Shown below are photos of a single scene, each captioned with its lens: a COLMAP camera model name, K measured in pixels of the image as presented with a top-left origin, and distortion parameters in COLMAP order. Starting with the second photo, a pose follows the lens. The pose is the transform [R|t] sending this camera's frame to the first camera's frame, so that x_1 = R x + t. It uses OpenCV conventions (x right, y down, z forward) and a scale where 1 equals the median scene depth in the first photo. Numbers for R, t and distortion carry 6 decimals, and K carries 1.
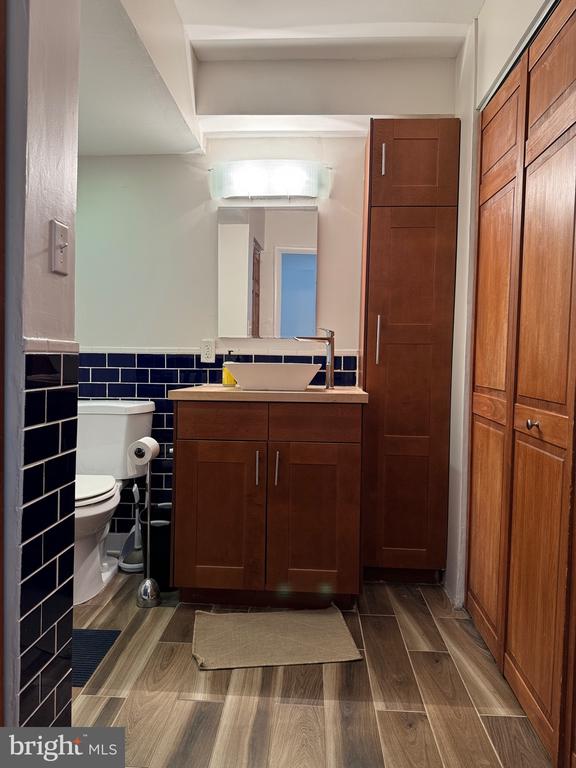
lens RADIAL K [[537.3, 0, 288.7], [0, 537.3, 386.9], [0, 0, 1]] dist [0.114333, -0.170032]
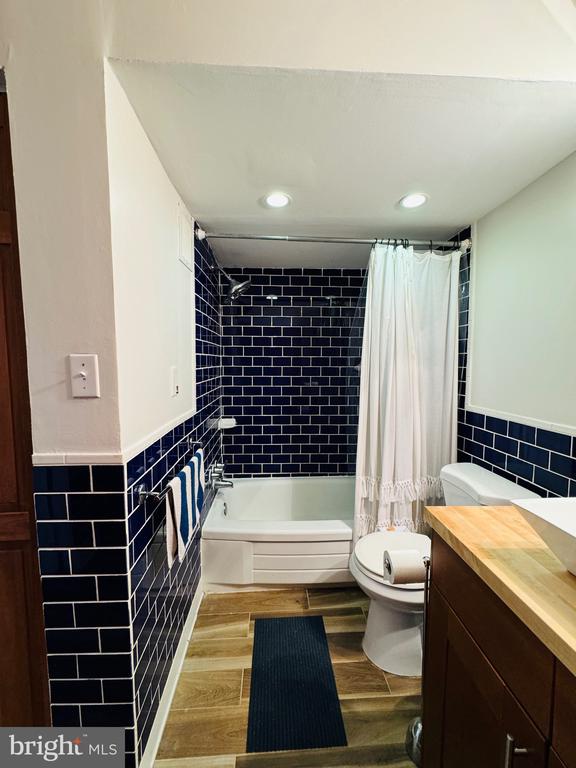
lens RADIAL K [[307.1, 0, 289.3], [0, 307.1, 385.2], [0, 0, 1]] dist [-0.000346, -0.000315]
pose [[0.102508, 0.052571, -0.993342, 0.154071], [-0.050214, 0.997603, 0.047615, -0.162737], [0.993464, 0.044999, 0.104902, 0.773870]]
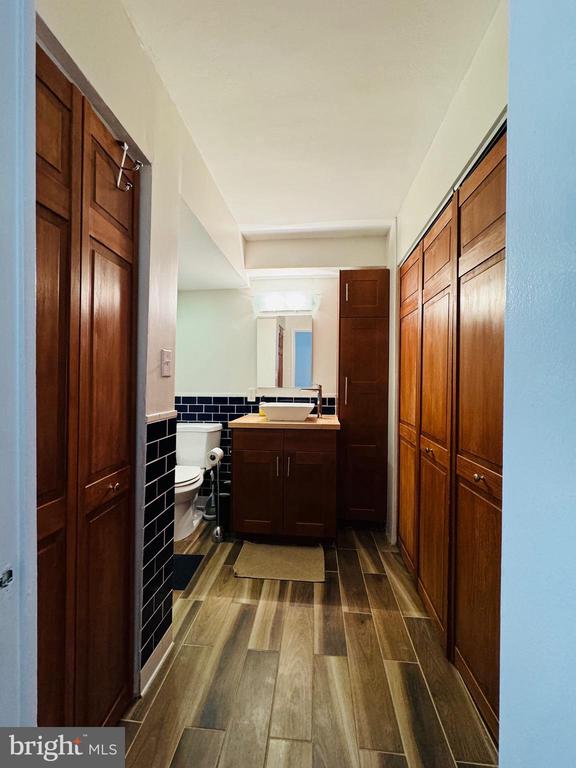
lens RADIAL K [[307.1, 0, 289.3], [0, 307.1, 385.2], [0, 0, 1]] dist [-0.000346, -0.000315]
pose [[0.998942, -0.009483, -0.044999, 0.027936], [0.007807, 0.999274, -0.037284, -0.077222], [0.045320, 0.036893, 0.998291, -0.017332]]
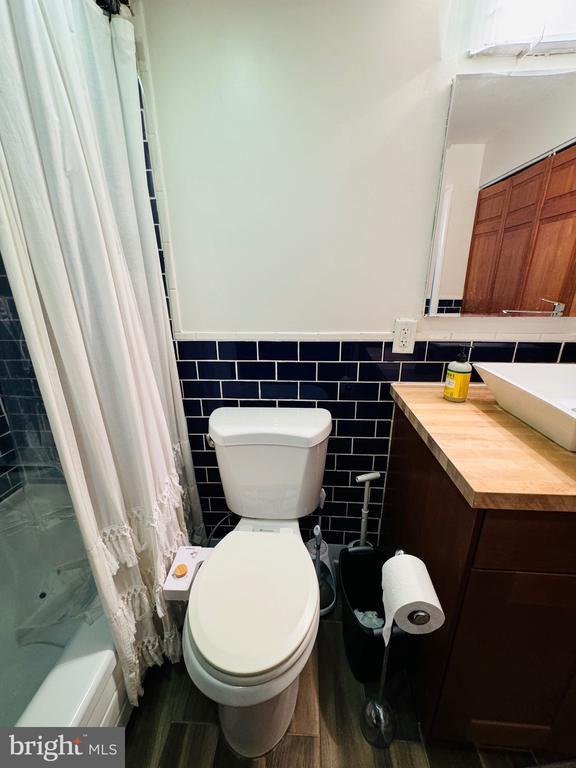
lens RADIAL K [[306.8, 0, 286.4], [0, 306.8, 373.2], [0, 0, 1]] dist [-0.000935, -0.000100]
pose [[0.999451, -0.024575, -0.022222, -0.375644], [0.029904, 0.957844, 0.285729, -0.177037], [0.014263, -0.286237, 0.958053, 0.785880]]
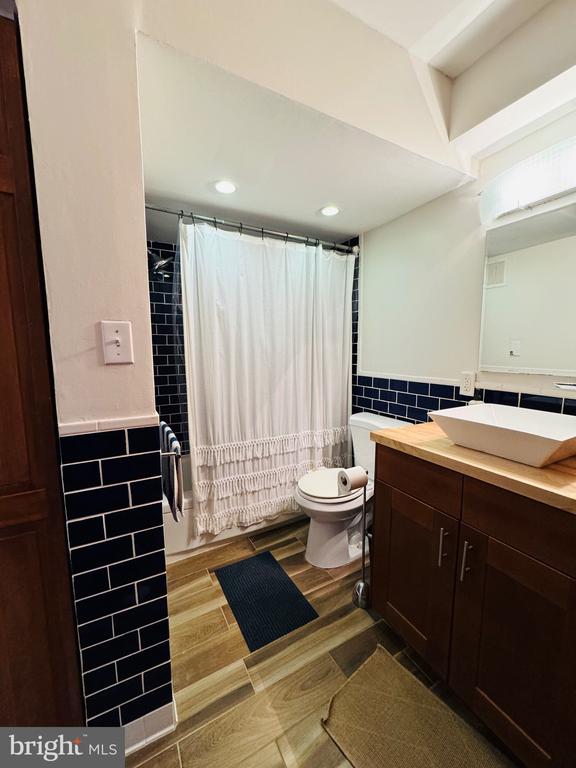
lens RADIAL K [[307.1, 0, 289.3], [0, 307.1, 385.2], [0, 0, 1]] dist [-0.000346, -0.000315]
pose [[0.528358, 0.083070, -0.844948, 0.197054], [-0.029021, 0.996387, 0.079812, -0.127940], [0.848526, -0.017648, 0.528860, 0.546608]]
